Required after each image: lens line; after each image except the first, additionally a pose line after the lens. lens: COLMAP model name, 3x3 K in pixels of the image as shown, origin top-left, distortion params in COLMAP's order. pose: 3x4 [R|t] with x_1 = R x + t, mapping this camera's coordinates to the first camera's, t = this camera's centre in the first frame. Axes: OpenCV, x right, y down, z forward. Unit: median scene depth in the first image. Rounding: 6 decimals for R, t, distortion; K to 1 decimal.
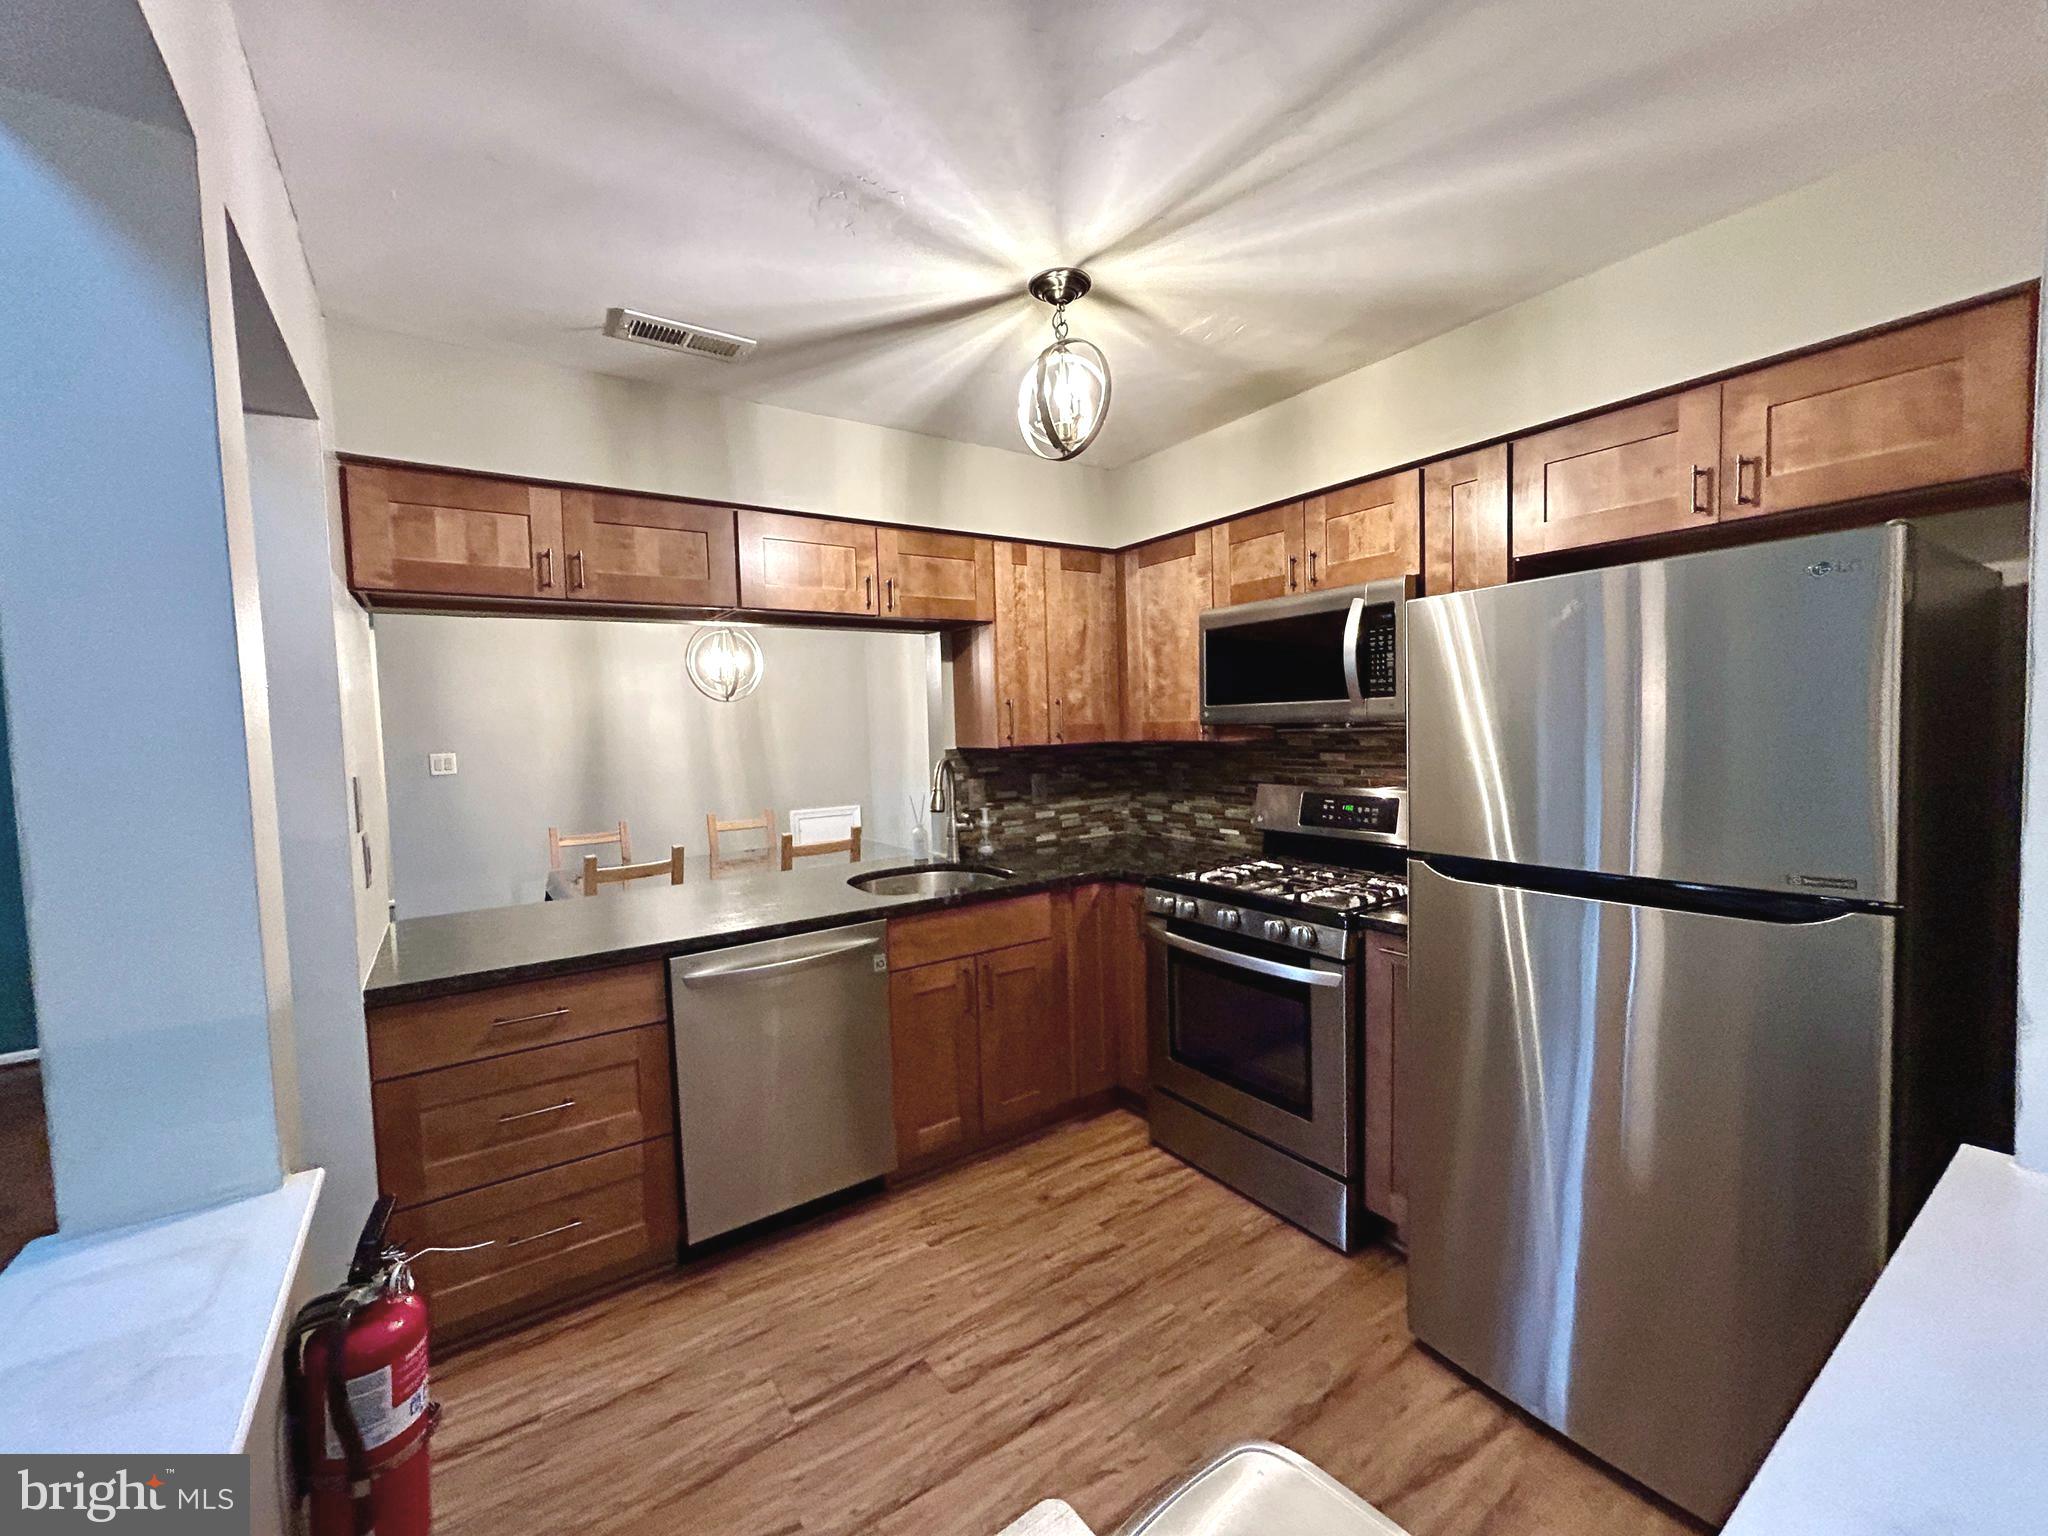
lens RADIAL K [[828.1, 0, 1017.4], [0, 828.1, 770.4], [0, 0, 1]] dist [-0.000974, 0.000484]
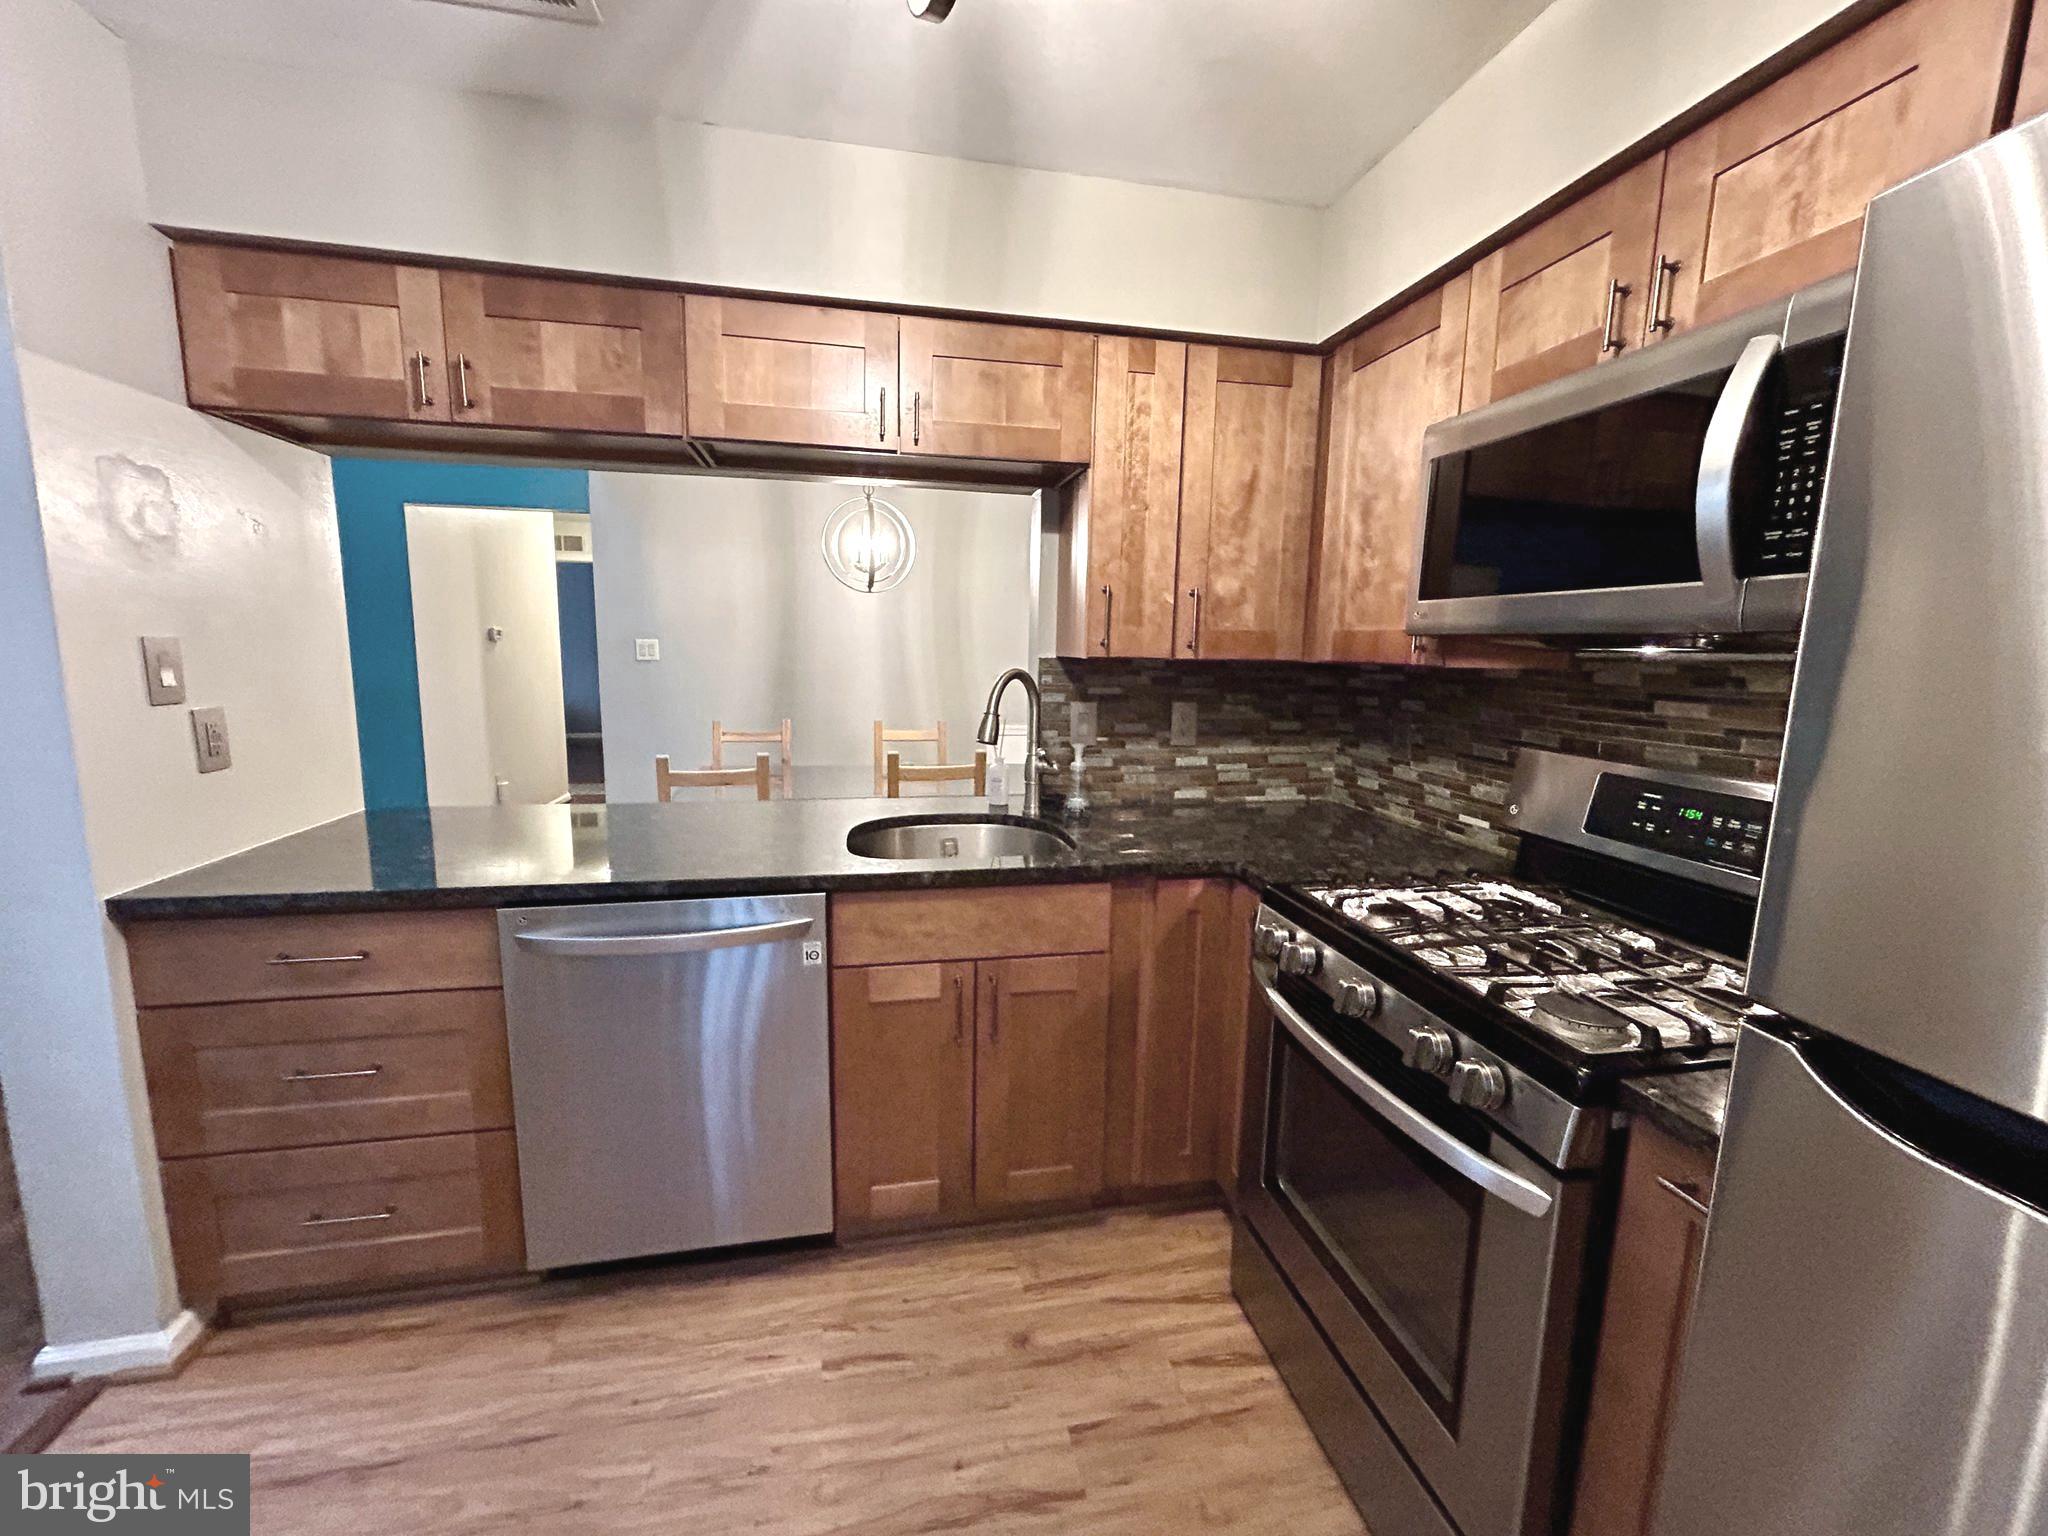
lens RADIAL K [[828.1, 0, 1017.4], [0, 828.1, 770.4], [0, 0, 1]] dist [-0.000974, 0.000484]
pose [[0.920539, 0.106521, -0.375847, 0.190997], [-0.069870, 0.991487, 0.109874, -0.006526], [0.384351, -0.074883, 0.920145, 0.352830]]
